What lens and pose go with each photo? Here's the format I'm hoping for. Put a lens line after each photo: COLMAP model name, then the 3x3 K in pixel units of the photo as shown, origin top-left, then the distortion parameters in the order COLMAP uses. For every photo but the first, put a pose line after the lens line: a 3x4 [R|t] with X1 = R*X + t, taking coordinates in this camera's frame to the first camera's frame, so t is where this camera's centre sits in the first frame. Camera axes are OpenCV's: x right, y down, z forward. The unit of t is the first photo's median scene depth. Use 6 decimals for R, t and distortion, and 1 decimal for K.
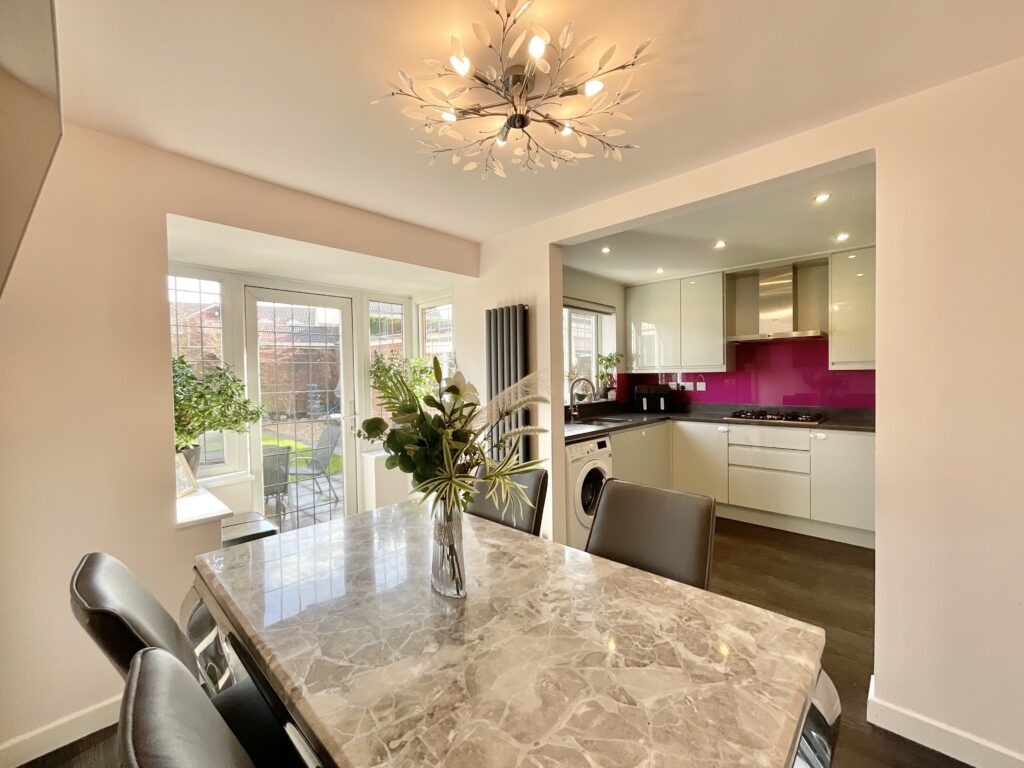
lens RADIAL K [[414.2, 0, 510.9], [0, 414.2, 383.7], [0, 0, 1]] dist [-0.007216, 0.000086]
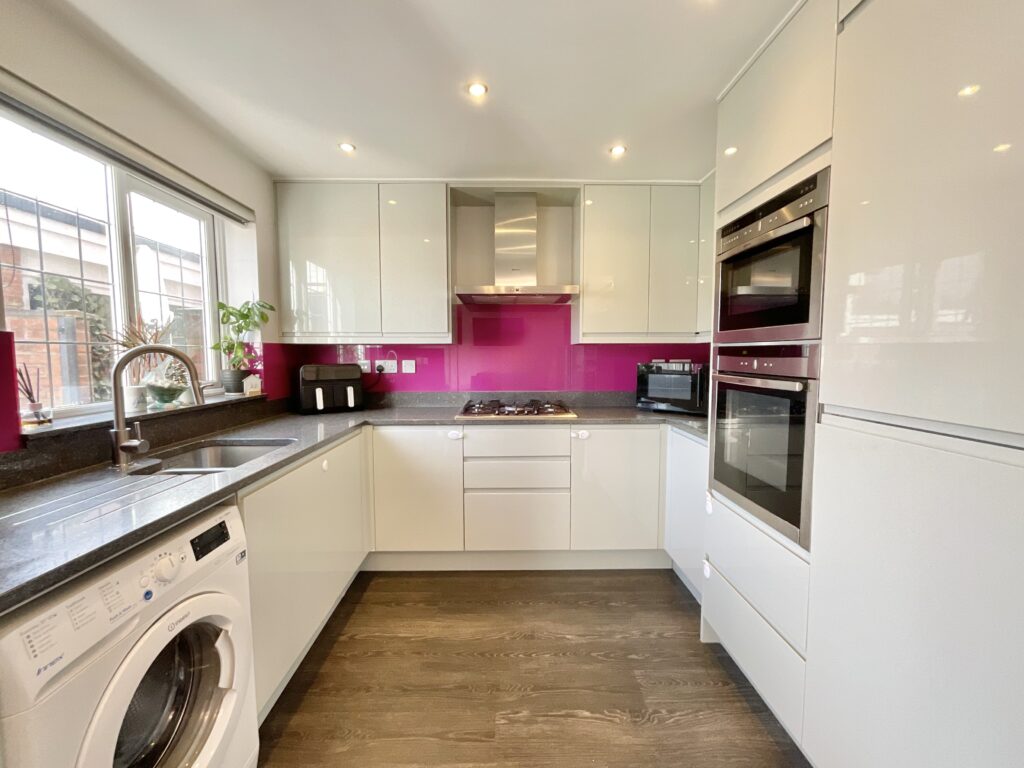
lens RADIAL K [[414.2, 0, 510.9], [0, 414.2, 383.7], [0, 0, 1]] dist [-0.007216, 0.000086]
pose [[0.711828, -0.035473, 0.701458, 0.129877], [0.003057, 0.998871, 0.047411, 0.003331], [-0.702348, -0.031604, 0.711132, 0.472885]]
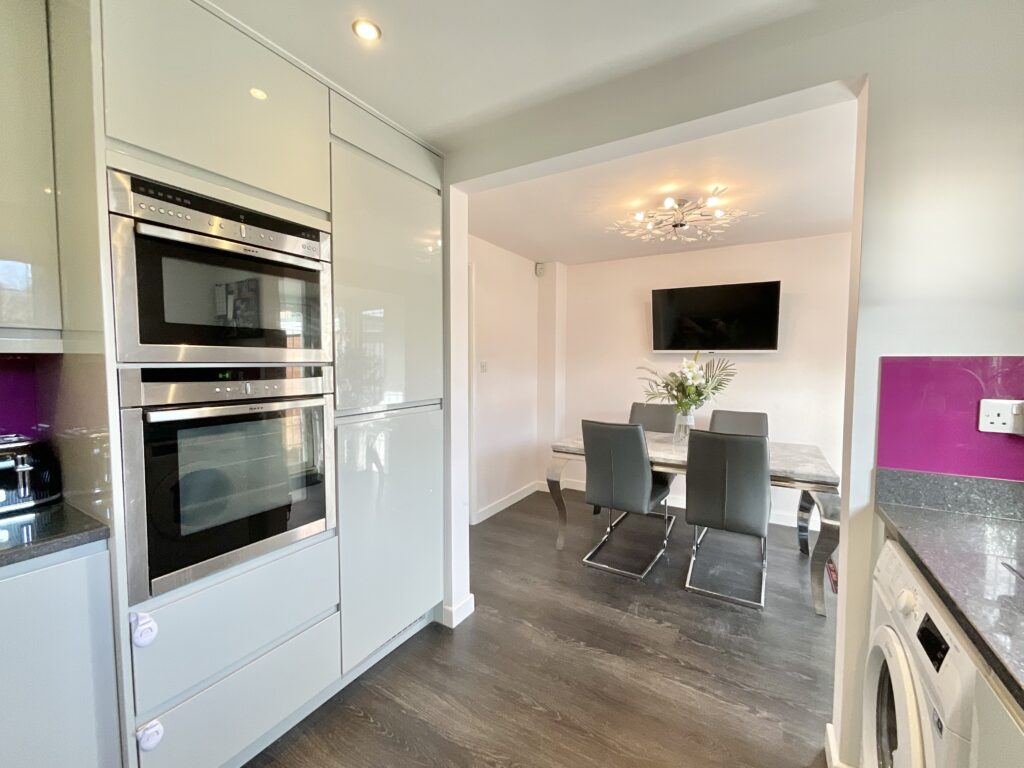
lens RADIAL K [[418.7, 0, 504.6], [0, 418.7, 383.8], [0, 0, 1]] dist [-0.001721, 0.000002]
pose [[-0.977130, 0.024143, -0.211269, 0.418596], [0.008535, 0.997186, 0.074477, -0.022411], [0.212473, 0.070970, -0.974586, 0.943475]]
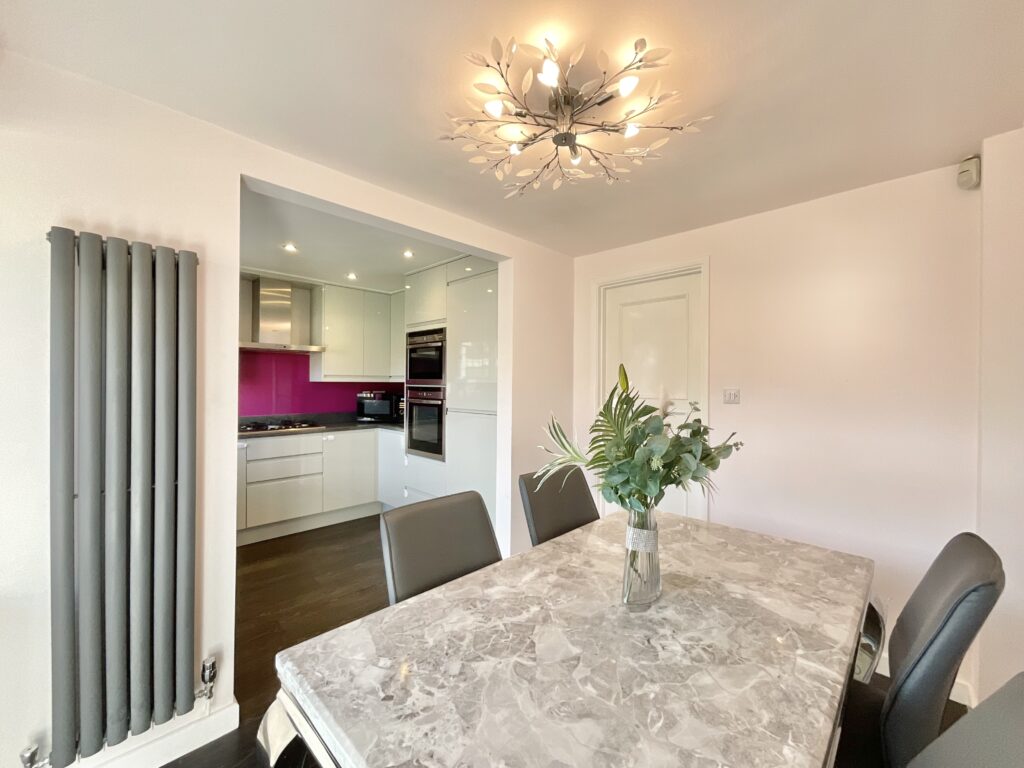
lens RADIAL K [[418.7, 0, 504.6], [0, 418.7, 383.8], [0, 0, 1]] dist [-0.001721, 0.000002]
pose [[0.018412, 0.012721, 0.999750, -0.354486], [0.011877, 0.999846, -0.012941, -0.004454], [-0.999760, 0.012112, 0.018258, 0.393696]]
